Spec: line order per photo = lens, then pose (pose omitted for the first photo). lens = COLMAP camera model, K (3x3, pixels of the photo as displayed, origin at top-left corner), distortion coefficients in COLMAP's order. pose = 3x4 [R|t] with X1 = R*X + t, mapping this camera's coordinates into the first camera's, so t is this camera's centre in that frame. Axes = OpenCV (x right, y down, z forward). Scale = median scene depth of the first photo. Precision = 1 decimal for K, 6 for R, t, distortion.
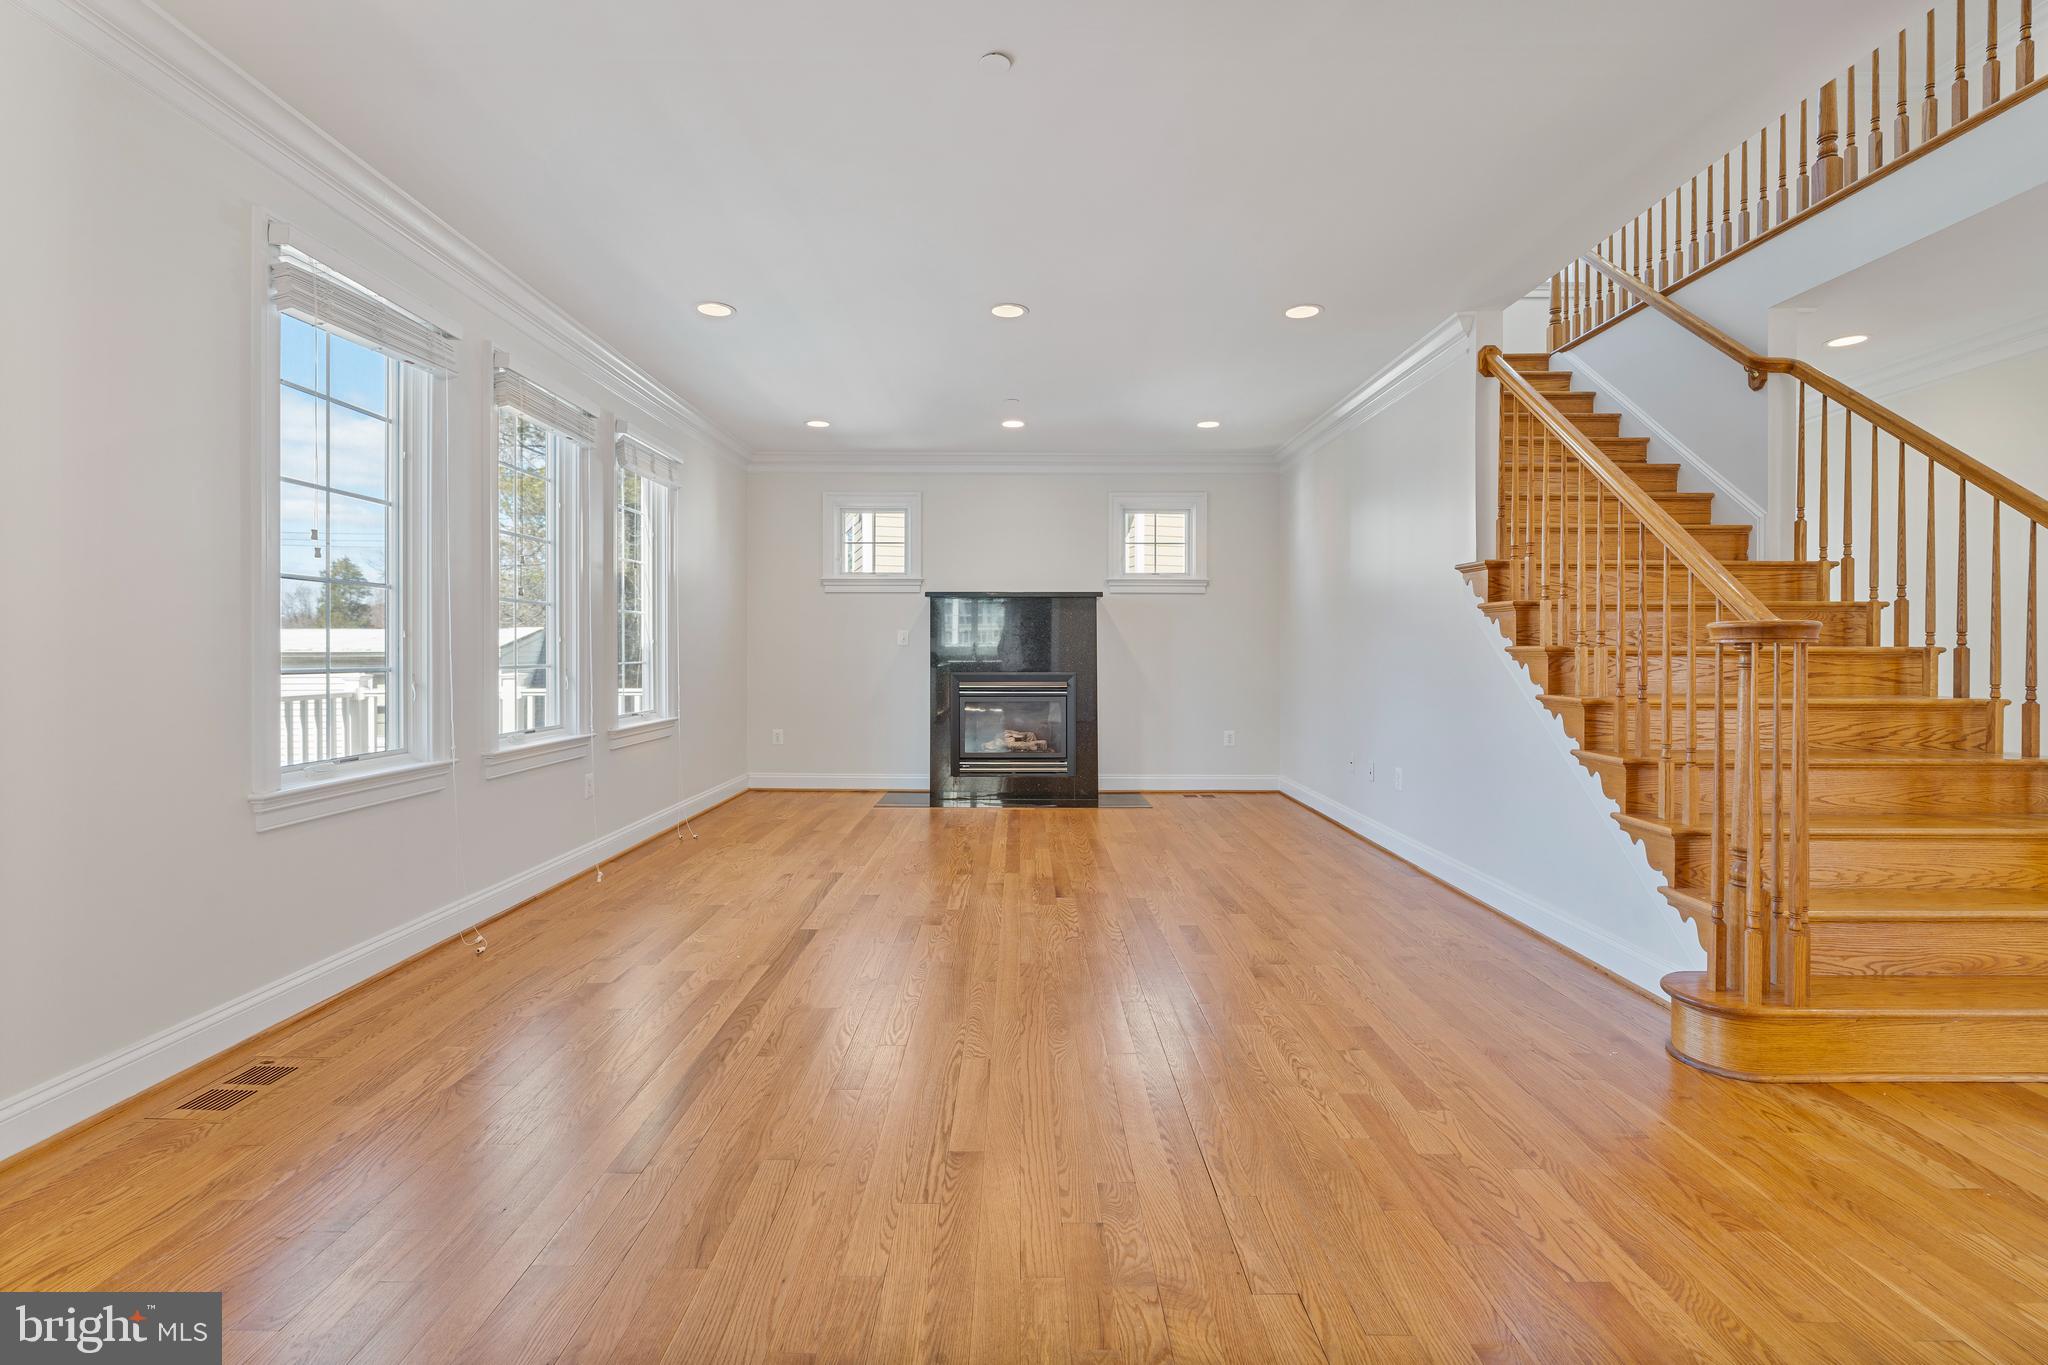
lens RADIAL K [[934.7, 0, 1018.9], [0, 934.7, 652.1], [0, 0, 1]] dist [-0.000762, 0.000600]
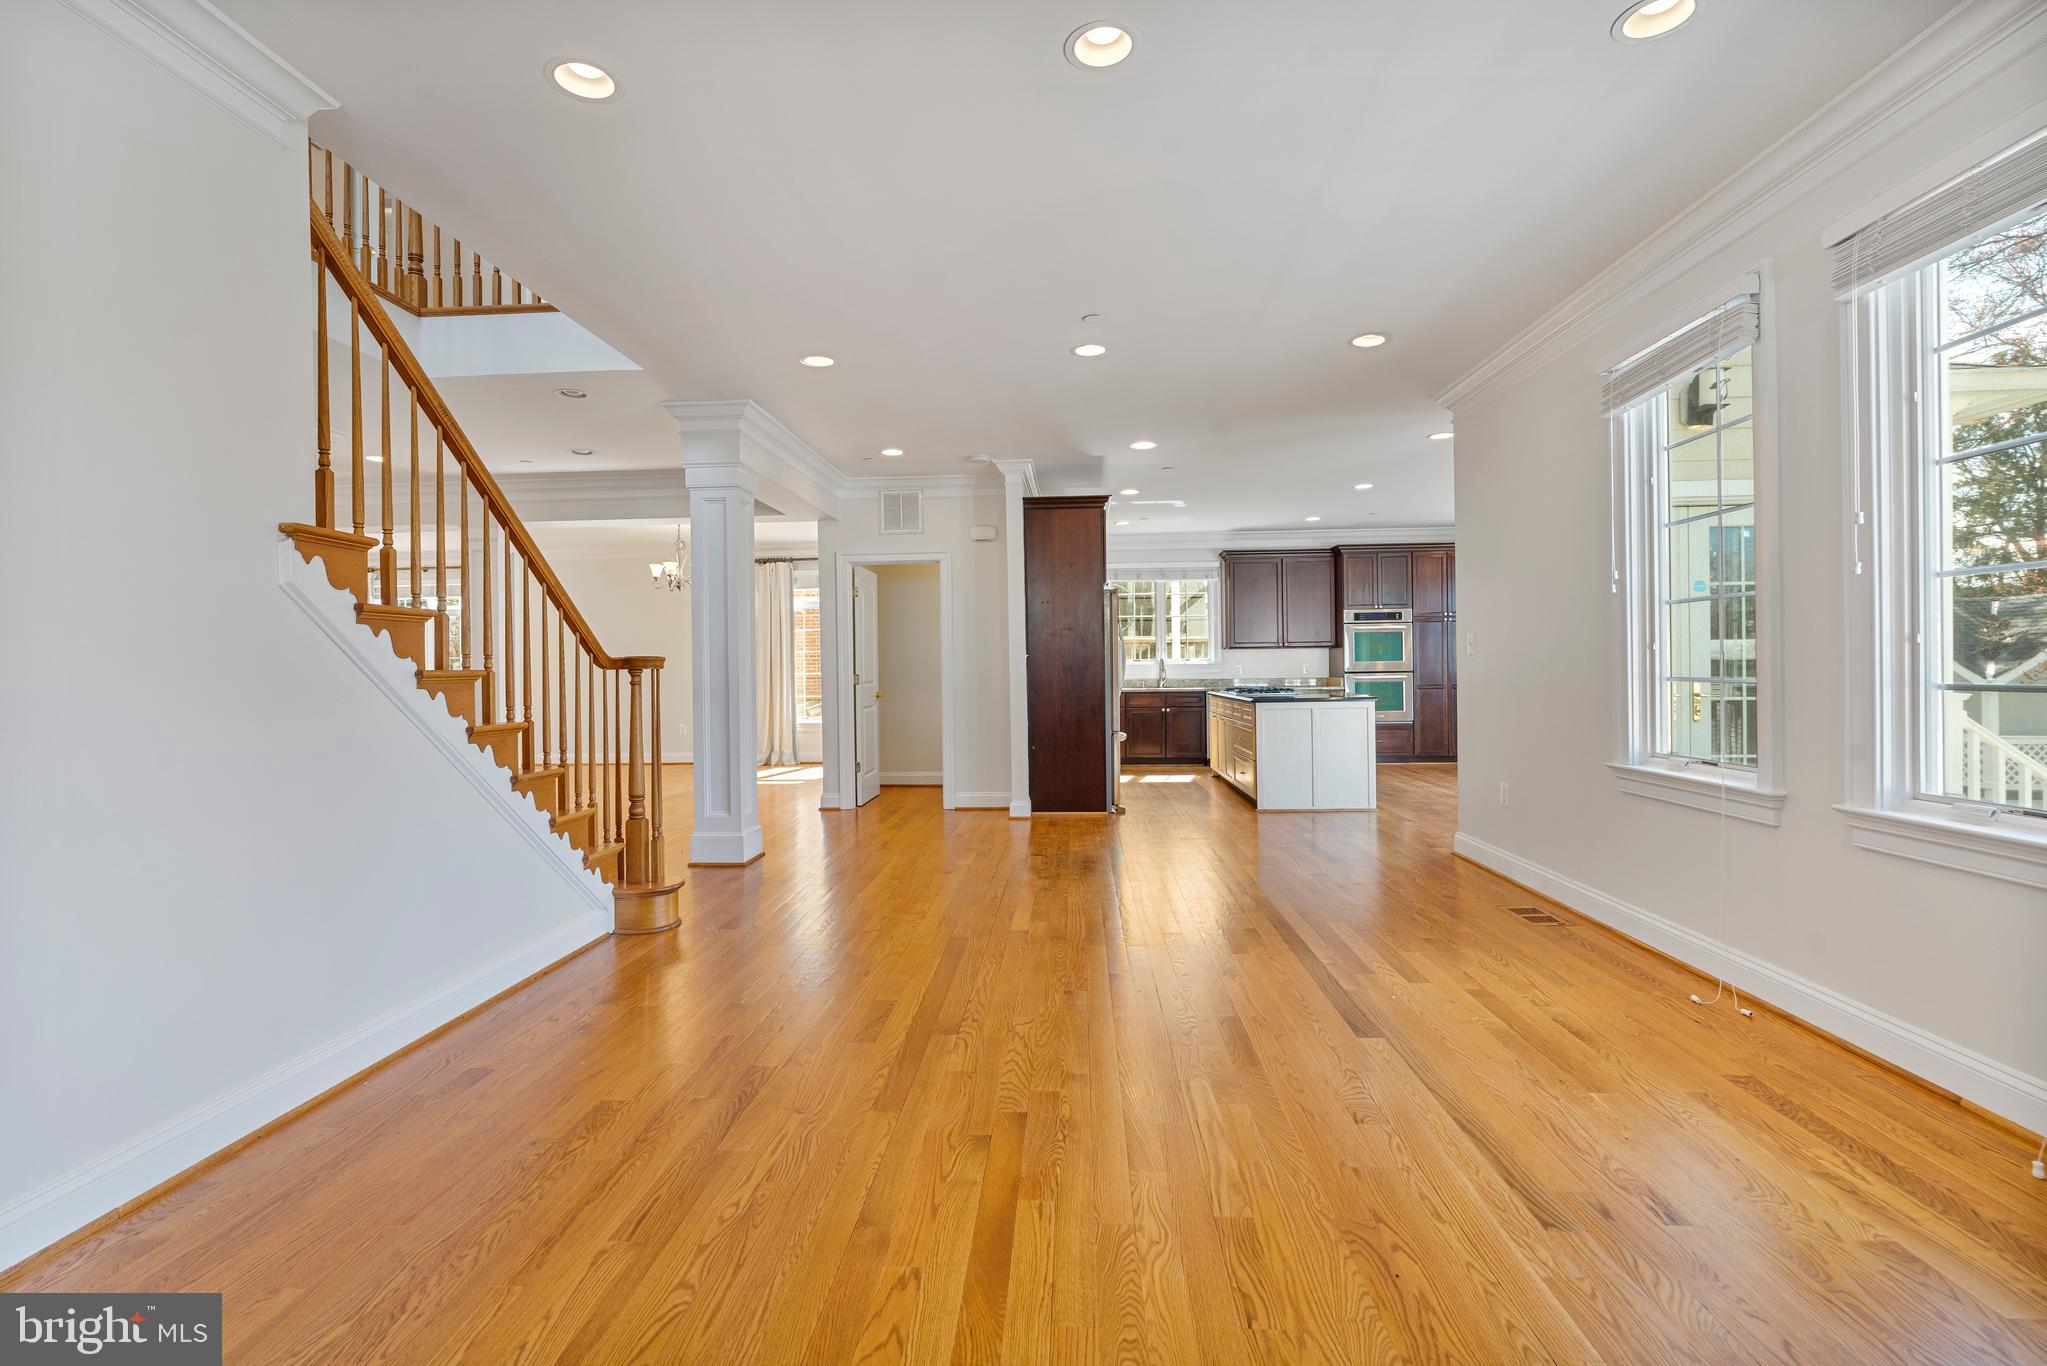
lens RADIAL K [[967.9, 0, 1023.5], [0, 967.9, 683.0], [0, 0, 1]] dist [0.000423, 0.000137]
pose [[-0.998639, 0.010814, 0.051021, 0.010035], [0.011554, 0.999832, 0.014231, -0.001482], [-0.050859, 0.014802, -0.998596, 1.624313]]
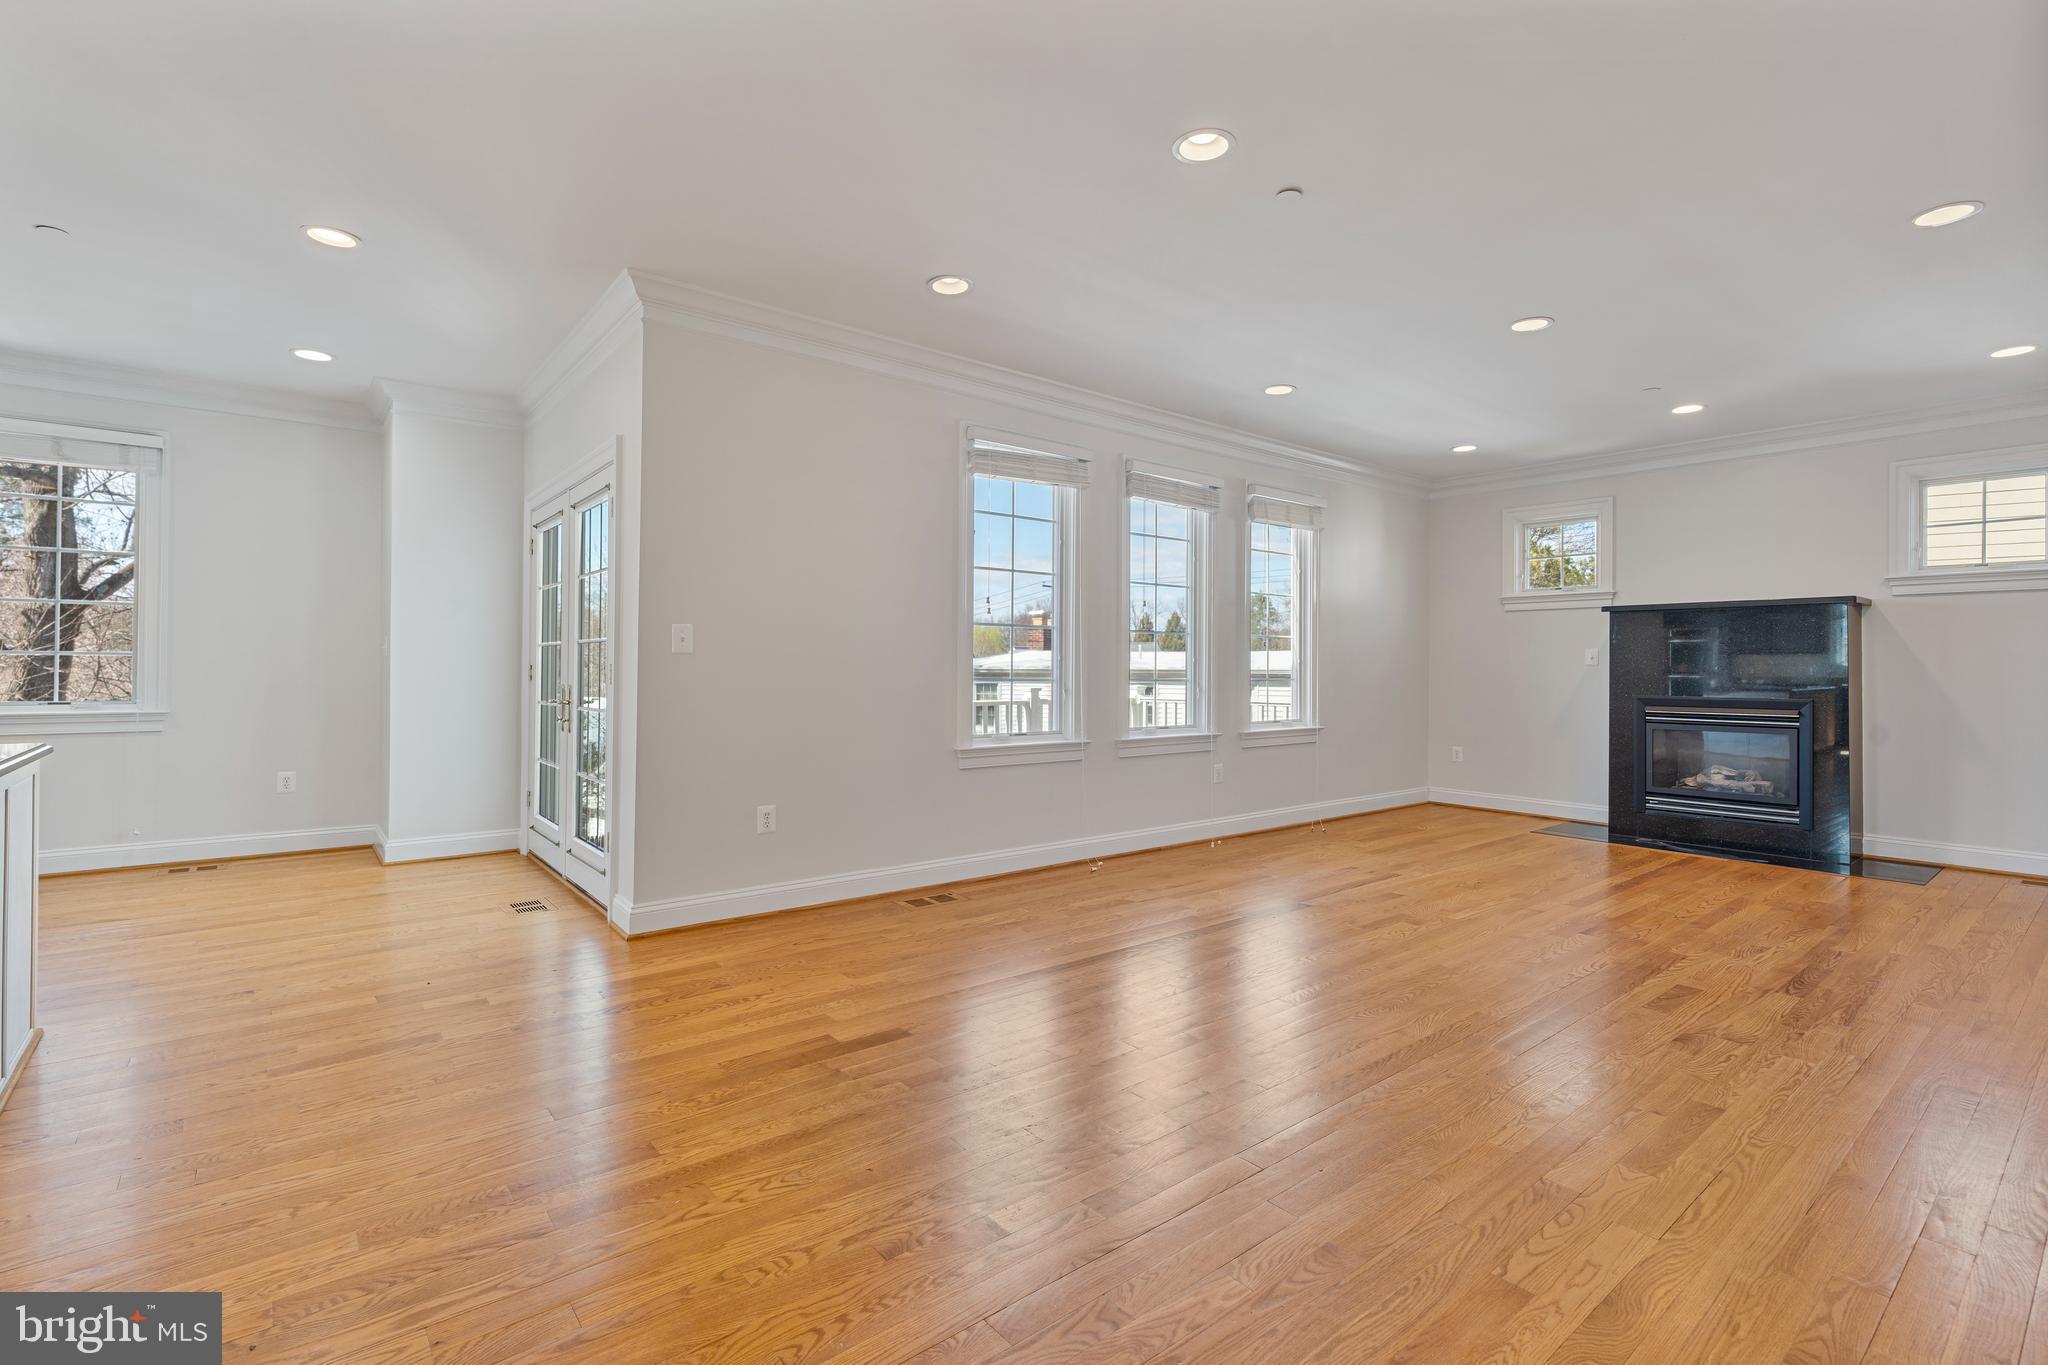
lens RADIAL K [[937.3, 0, 1027.3], [0, 937.3, 664.1], [0, 0, 1]] dist [-0.003646, -0.000049]
pose [[0.633289, -0.000192, -0.773916, 0.428273], [-0.006209, 0.999967, -0.005328, 0.000568], [0.773891, 0.008179, 0.633266, -0.027446]]
